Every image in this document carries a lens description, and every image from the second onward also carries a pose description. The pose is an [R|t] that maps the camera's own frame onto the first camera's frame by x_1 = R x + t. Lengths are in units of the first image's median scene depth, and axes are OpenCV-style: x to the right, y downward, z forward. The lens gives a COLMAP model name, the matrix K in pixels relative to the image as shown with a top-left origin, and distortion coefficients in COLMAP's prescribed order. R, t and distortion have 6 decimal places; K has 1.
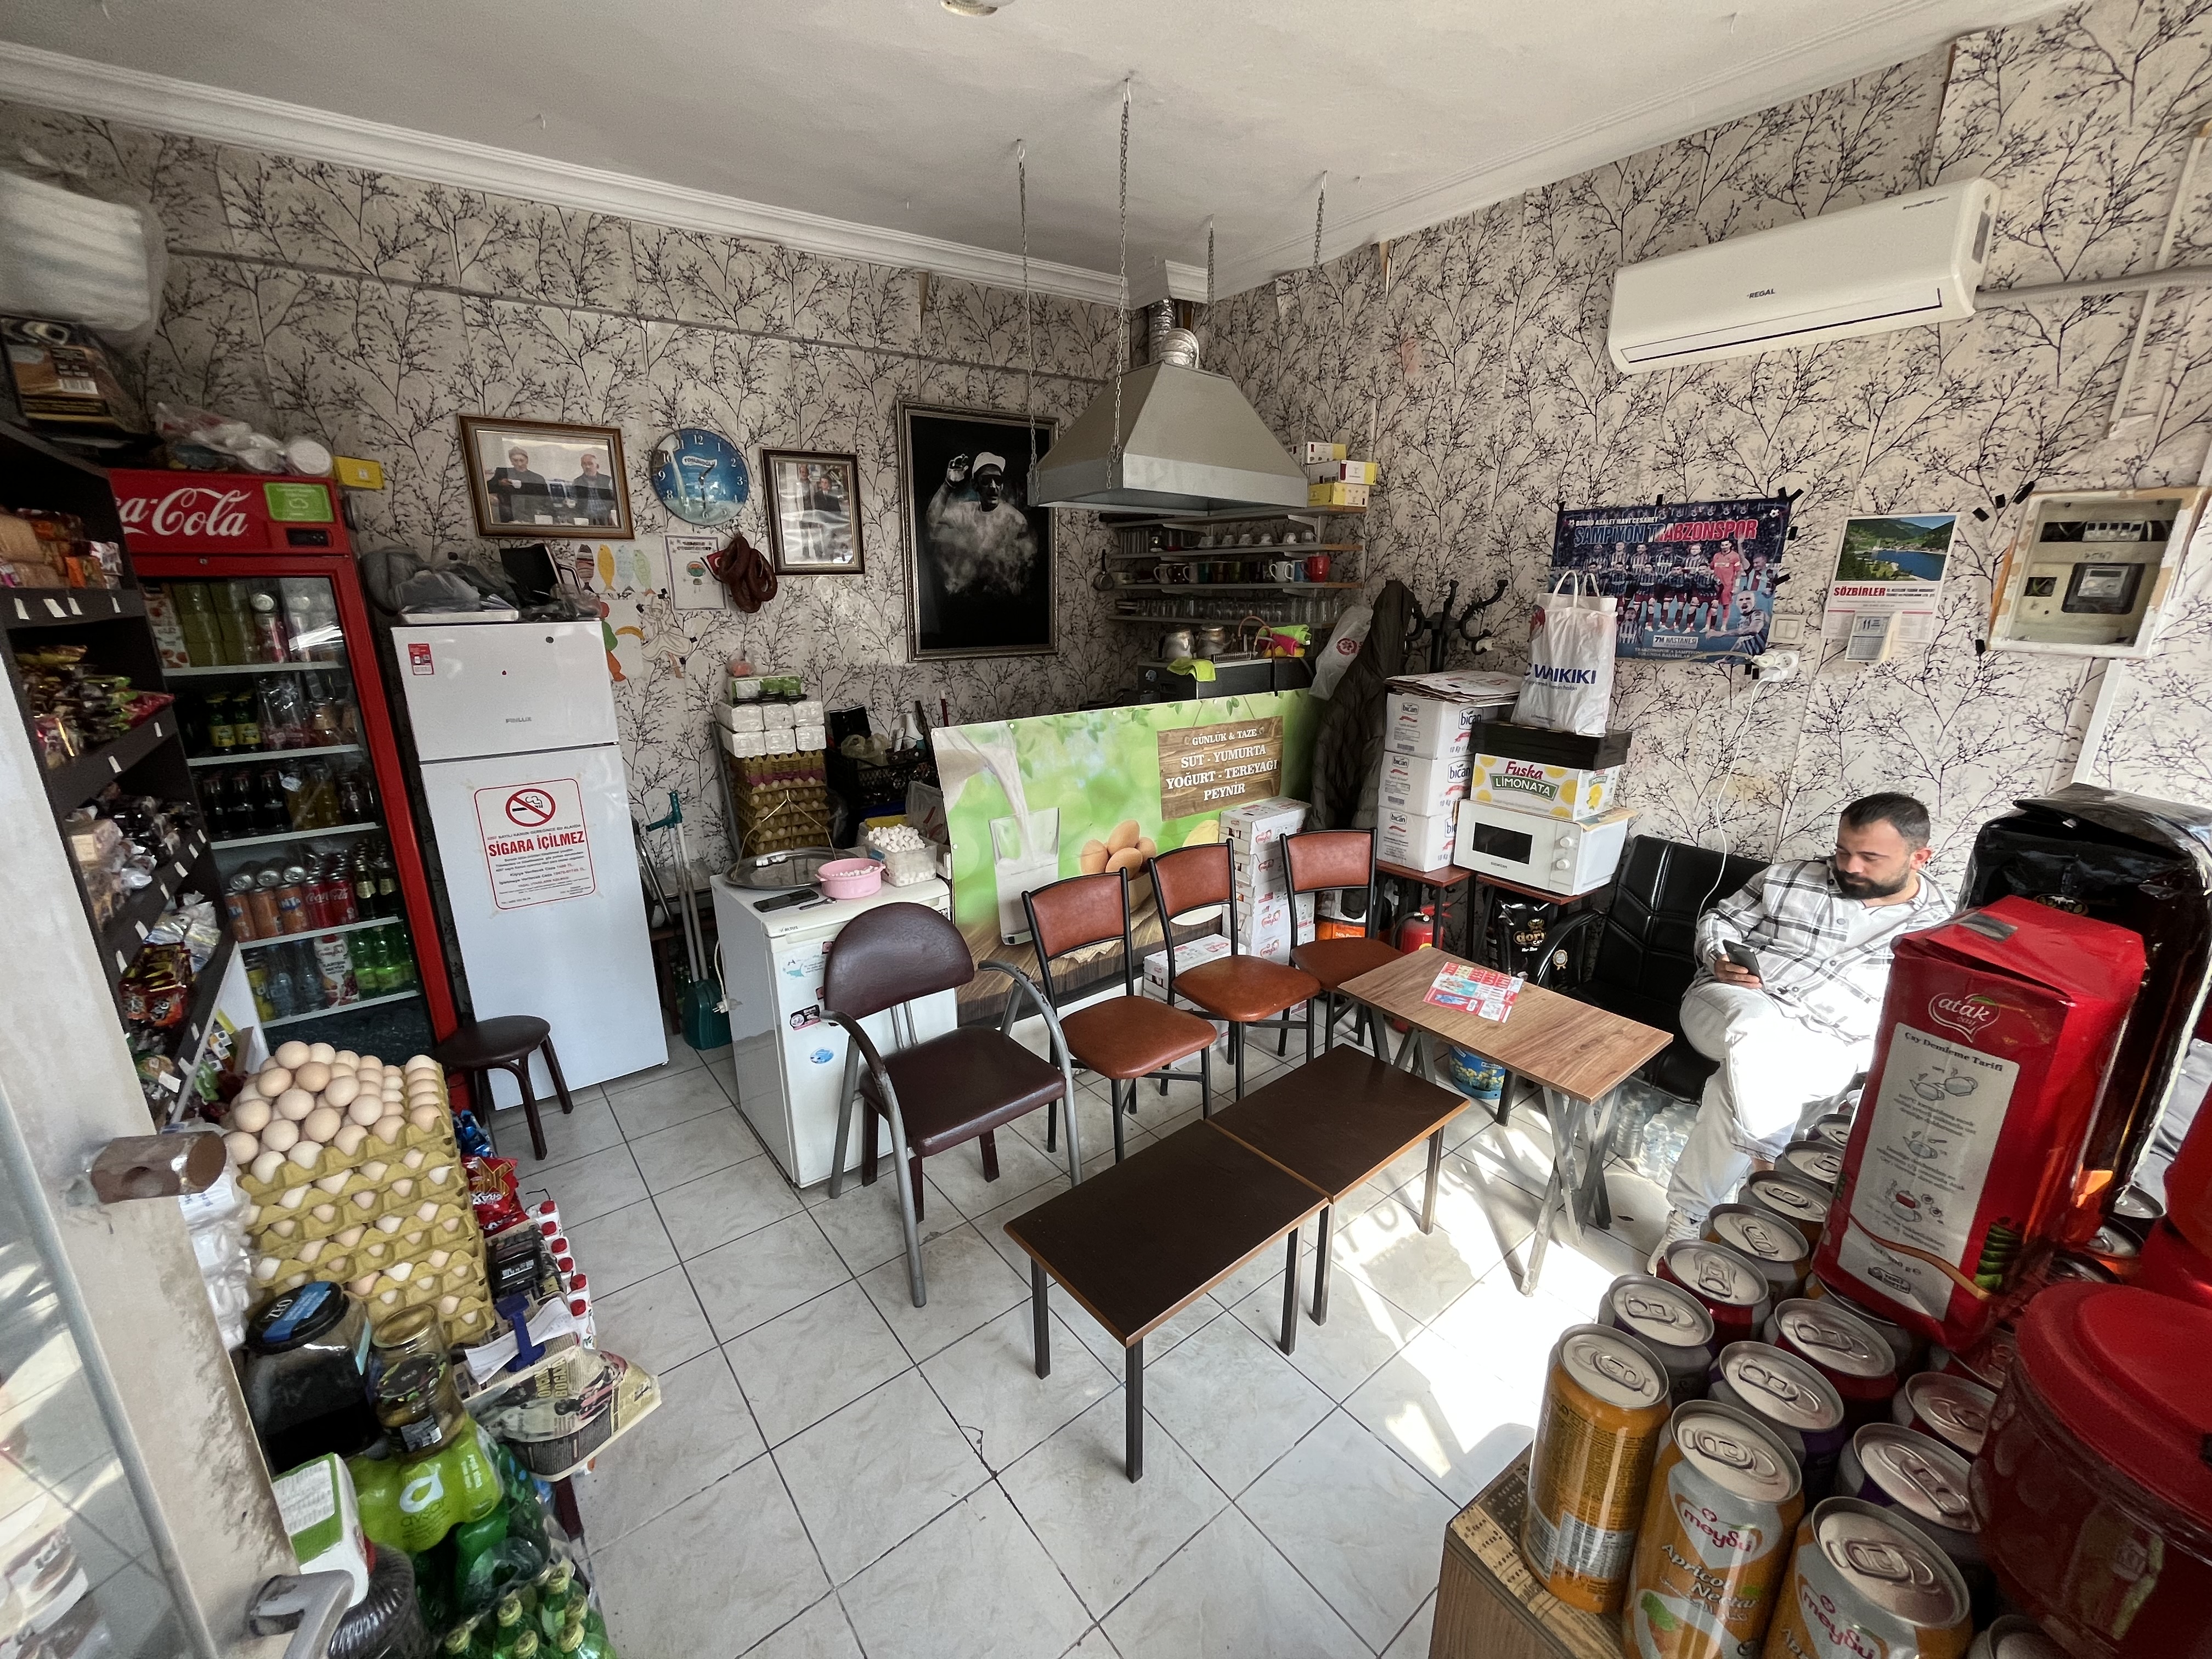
lens RADIAL K [[890.0, 0, 1101.6], [0, 890.0, 824.8], [0, 0, 1]] dist [-0.002364, -0.000713]
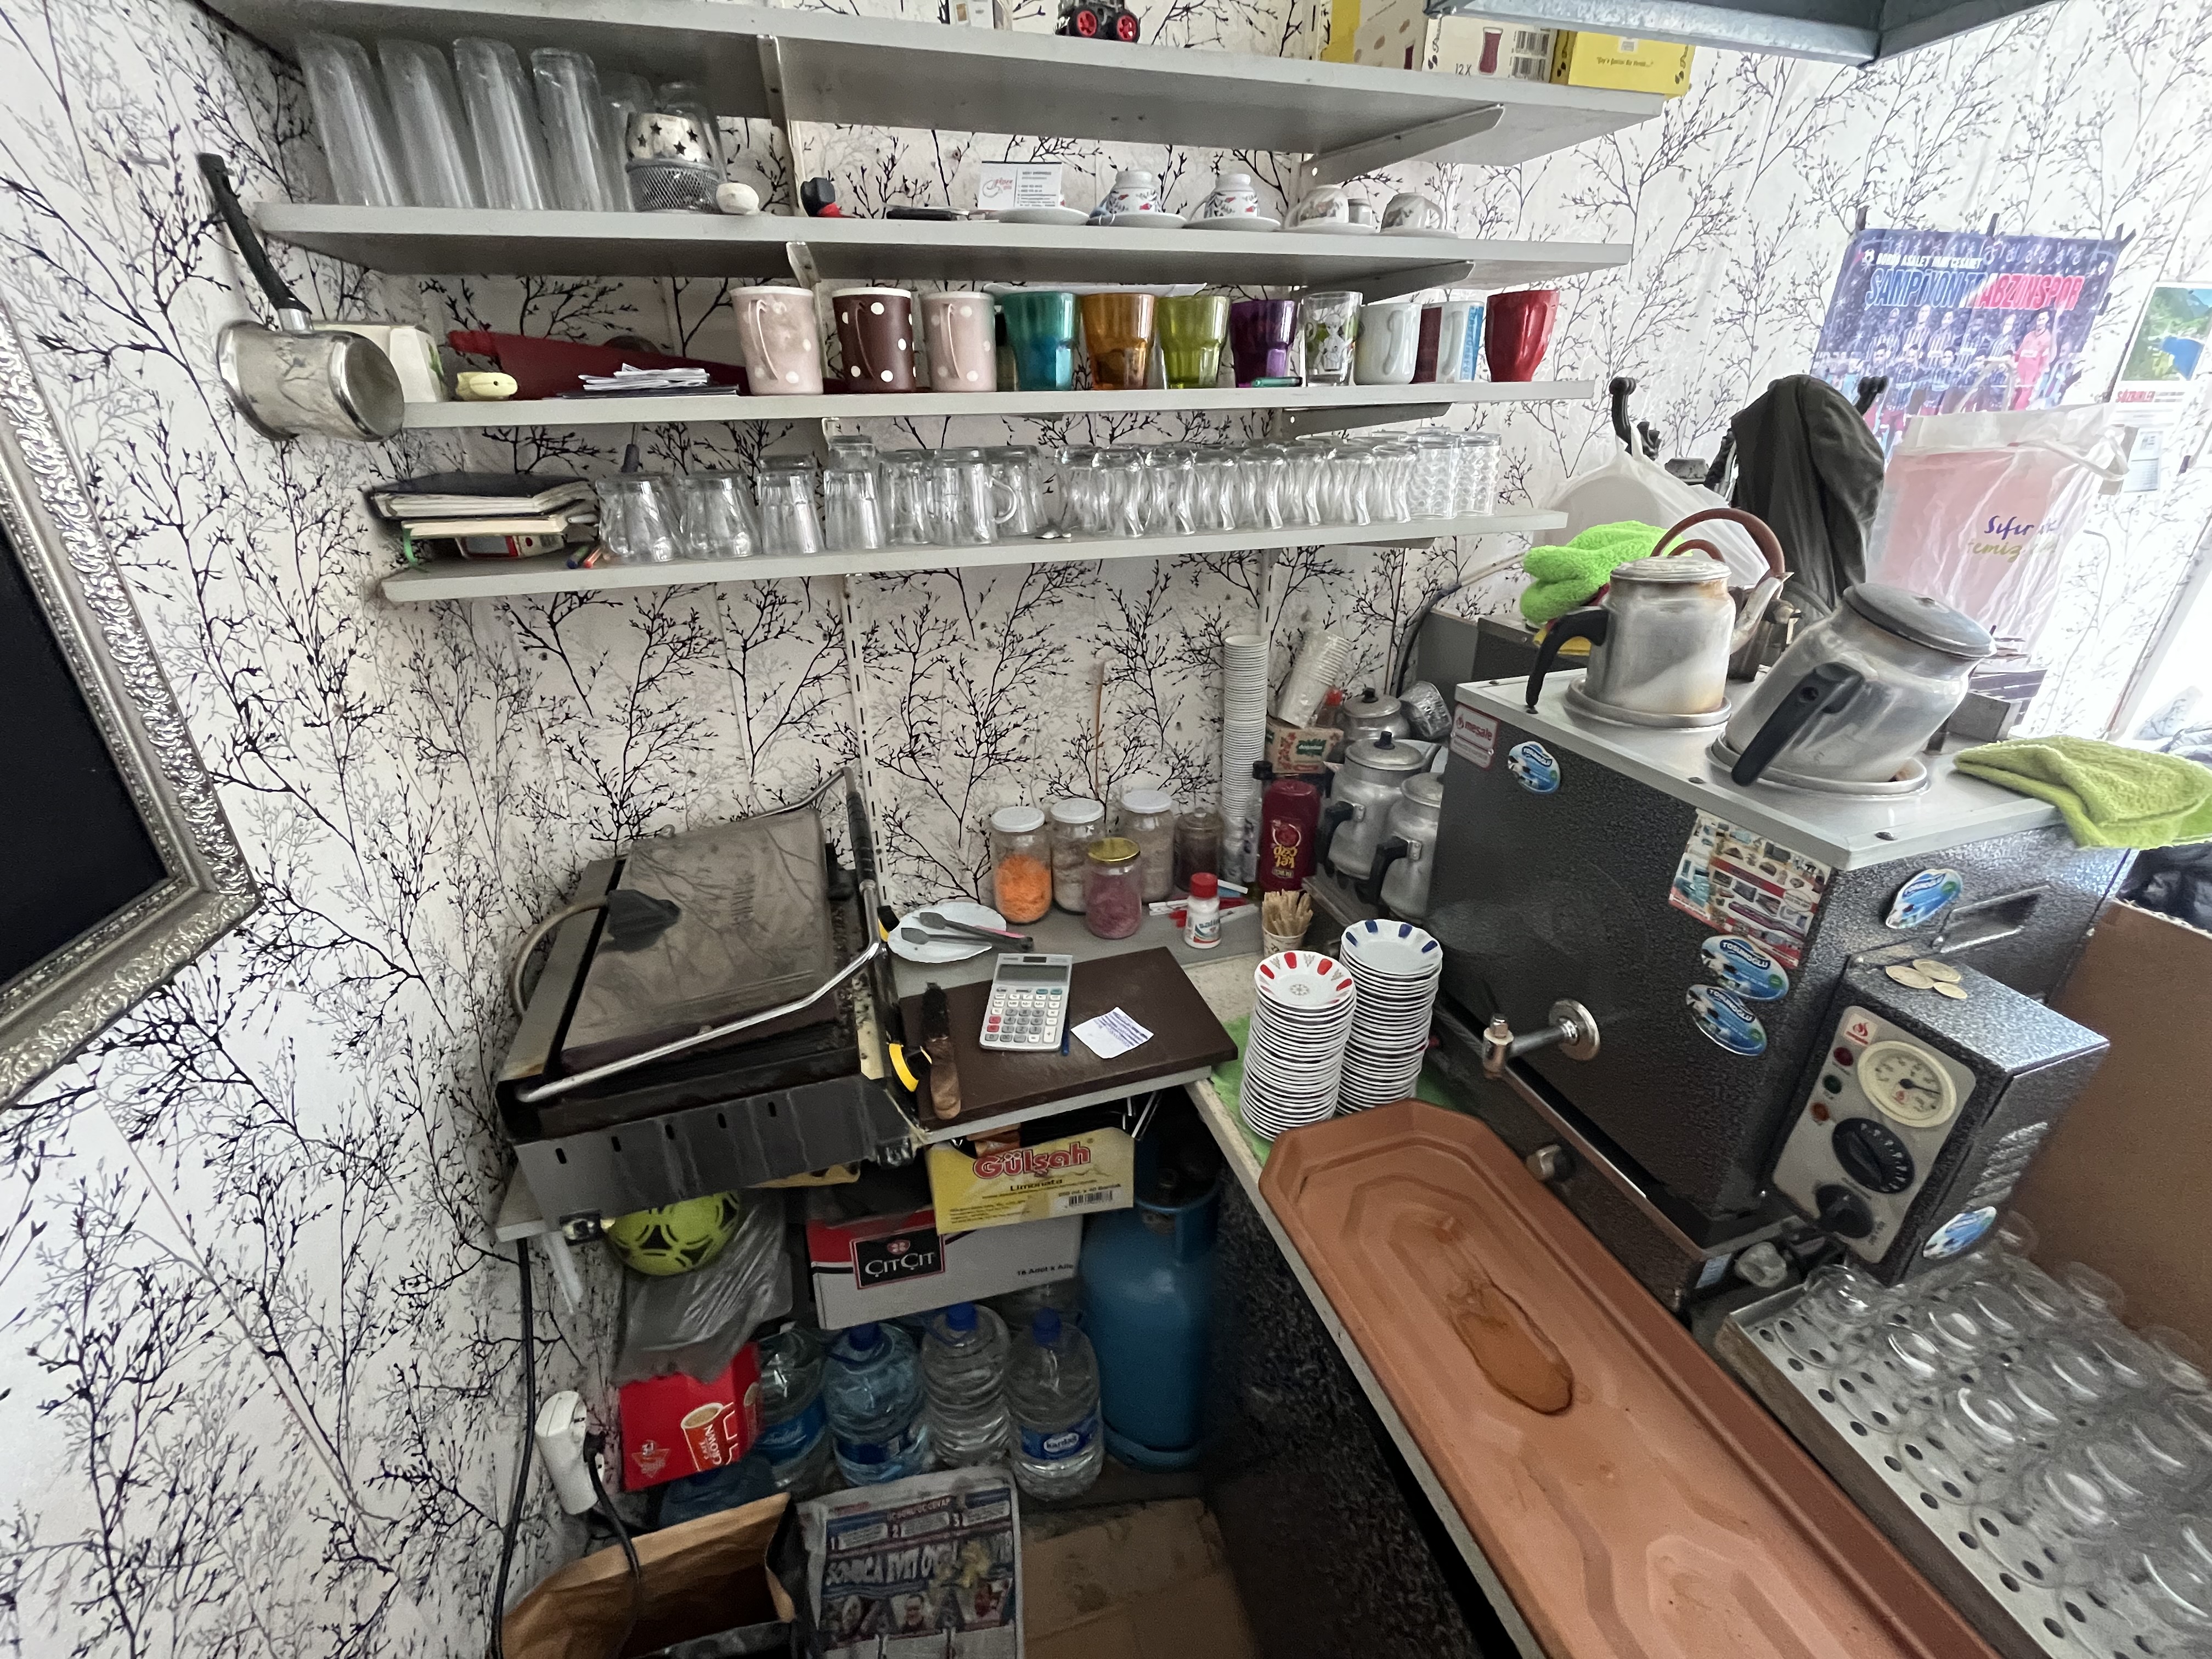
lens RADIAL K [[890.0, 0, 1101.6], [0, 890.0, 824.8], [0, 0, 1]] dist [-0.002364, -0.000713]
pose [[0.359241, -0.394903, 0.845575, -0.159425], [0.259026, 0.912652, 0.316183, -0.295777], [-0.896578, 0.105441, 0.430152, 1.122412]]
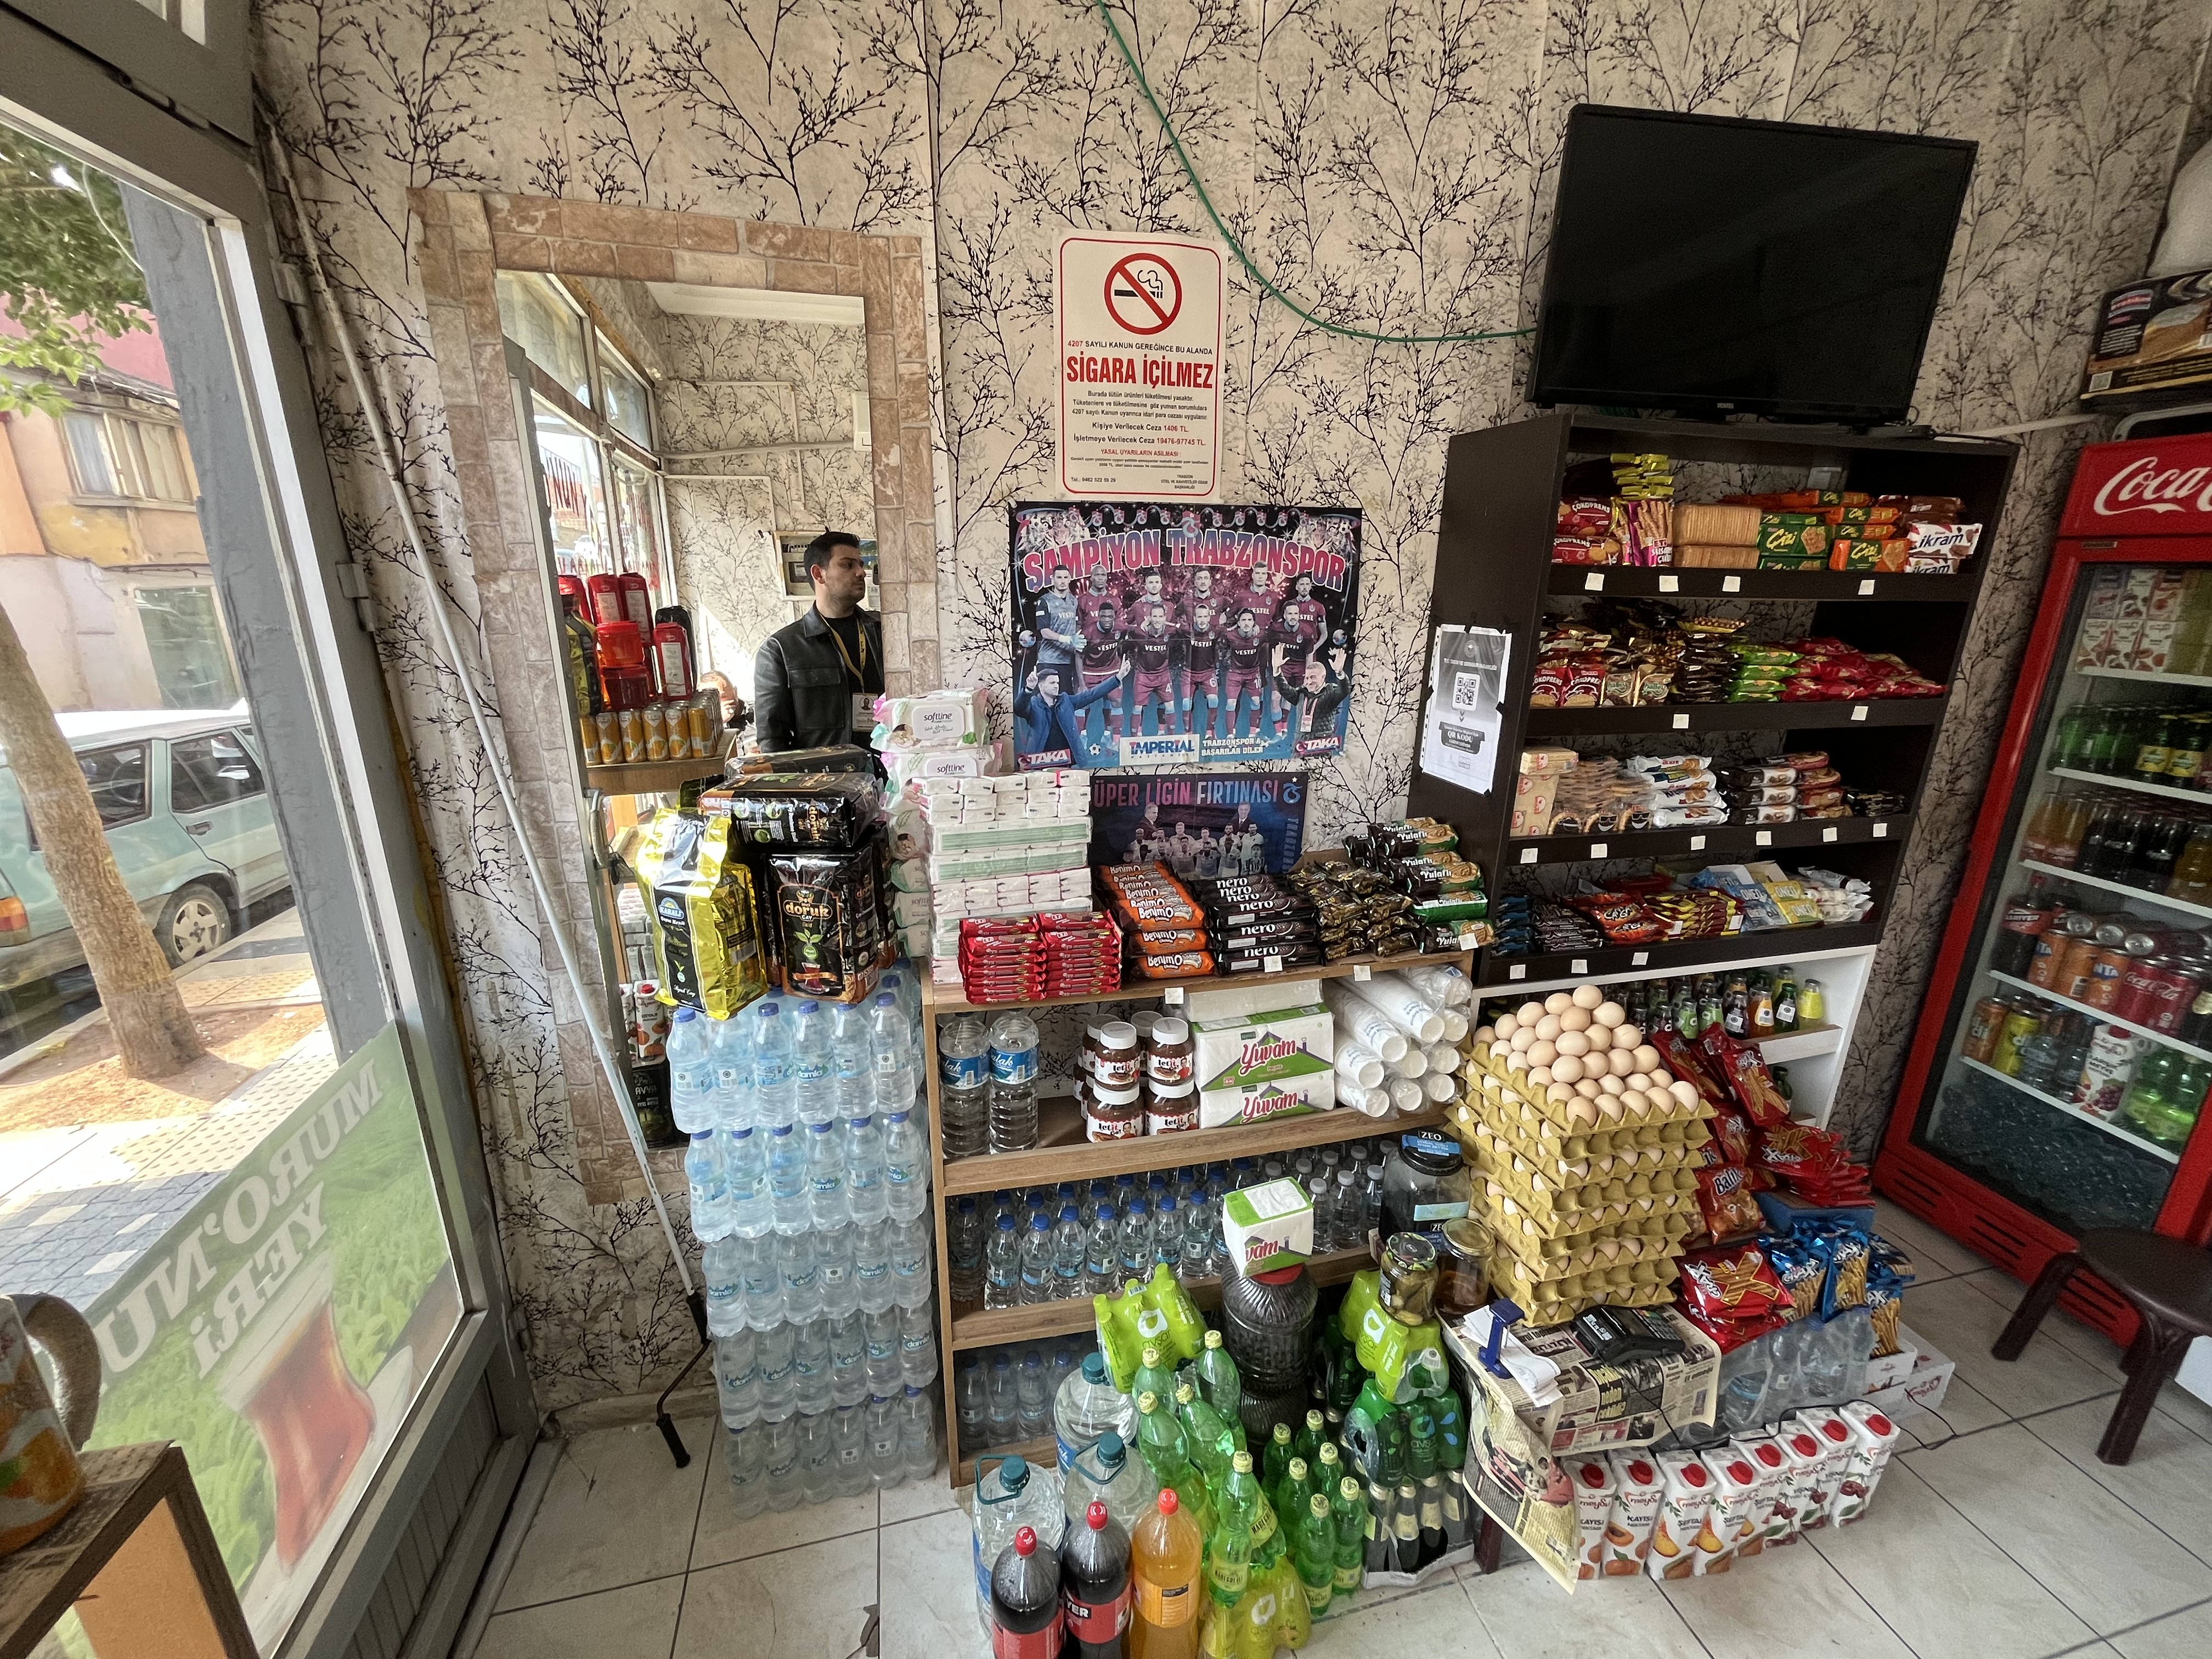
lens RADIAL K [[890.0, 0, 1101.6], [0, 890.0, 824.8], [0, 0, 1]] dist [-0.002364, -0.000713]
pose [[-0.424666, 0.255818, -0.868456, 0.107030], [-0.248185, 0.889608, 0.383408, -0.088573], [0.870668, 0.378358, -0.314296, 0.327441]]
